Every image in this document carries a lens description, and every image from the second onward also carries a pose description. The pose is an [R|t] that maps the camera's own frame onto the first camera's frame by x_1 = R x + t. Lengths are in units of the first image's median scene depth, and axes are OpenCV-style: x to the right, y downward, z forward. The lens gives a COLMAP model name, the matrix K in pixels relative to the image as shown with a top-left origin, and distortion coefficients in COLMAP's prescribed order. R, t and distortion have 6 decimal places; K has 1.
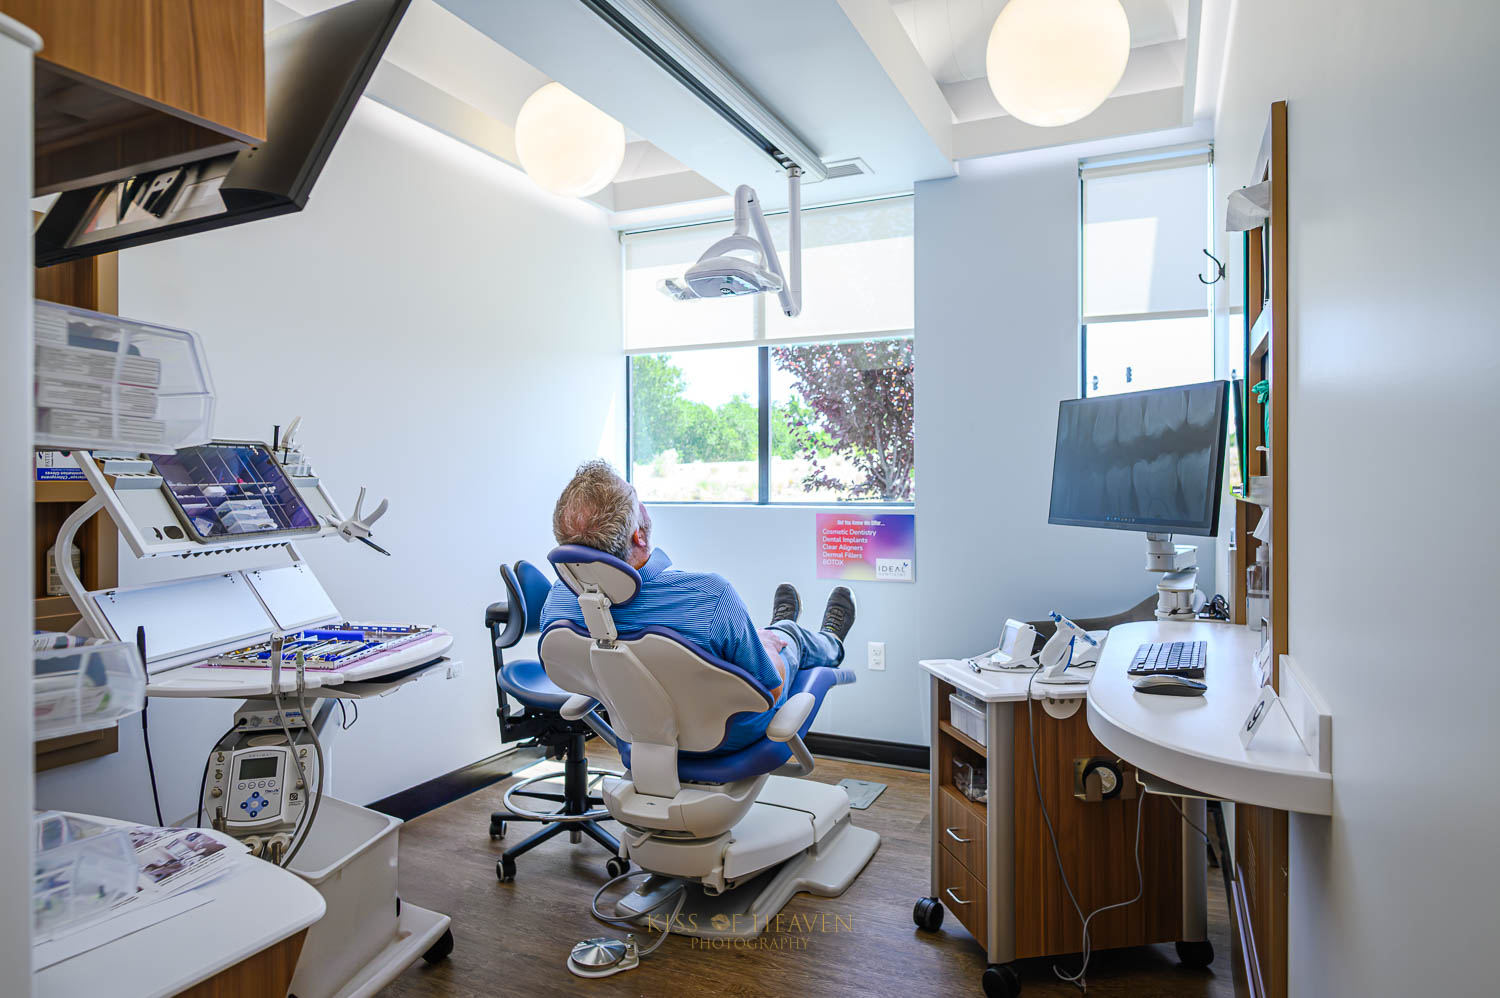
lens RADIAL K [[868.3, 0, 746.9], [0, 868.3, 487.4], [0, 0, 1]] dist [0.004391, -0.000548]
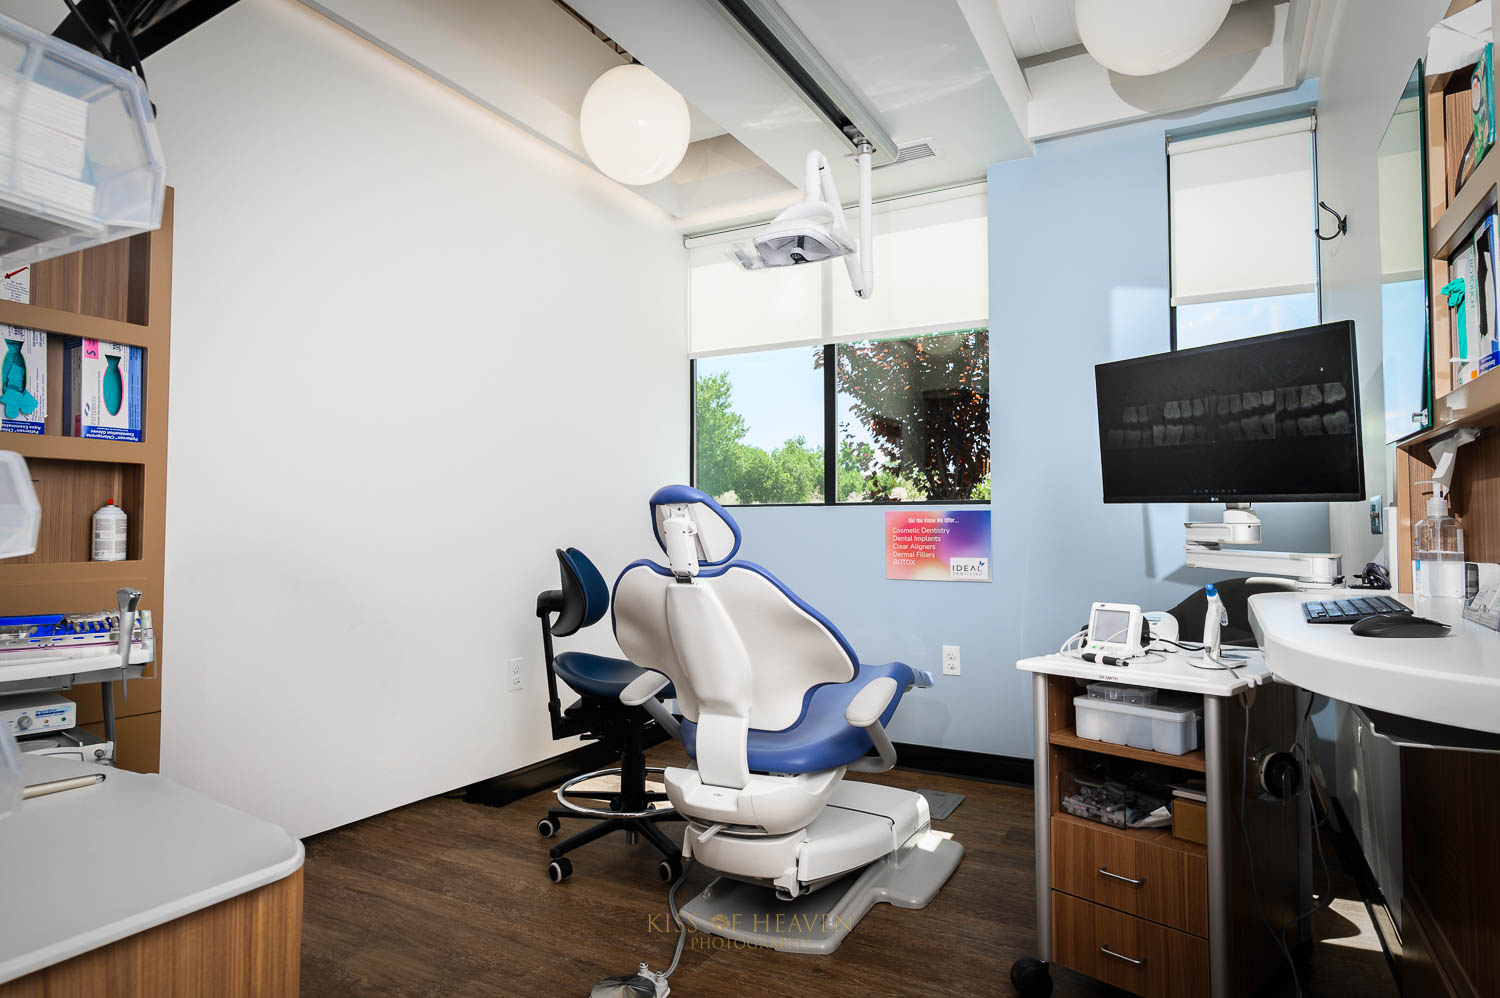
lens RADIAL K [[830.5, 0, 750.0], [0, 830.5, 499.0], [0, 0, 1]] dist [0.001712, 0.000782]
pose [[0.998035, -0.000422, -0.062654, -0.017324], [-0.001712, 0.999420, -0.034010, 0.064956], [0.062632, 0.034051, 0.997456, 0.097964]]
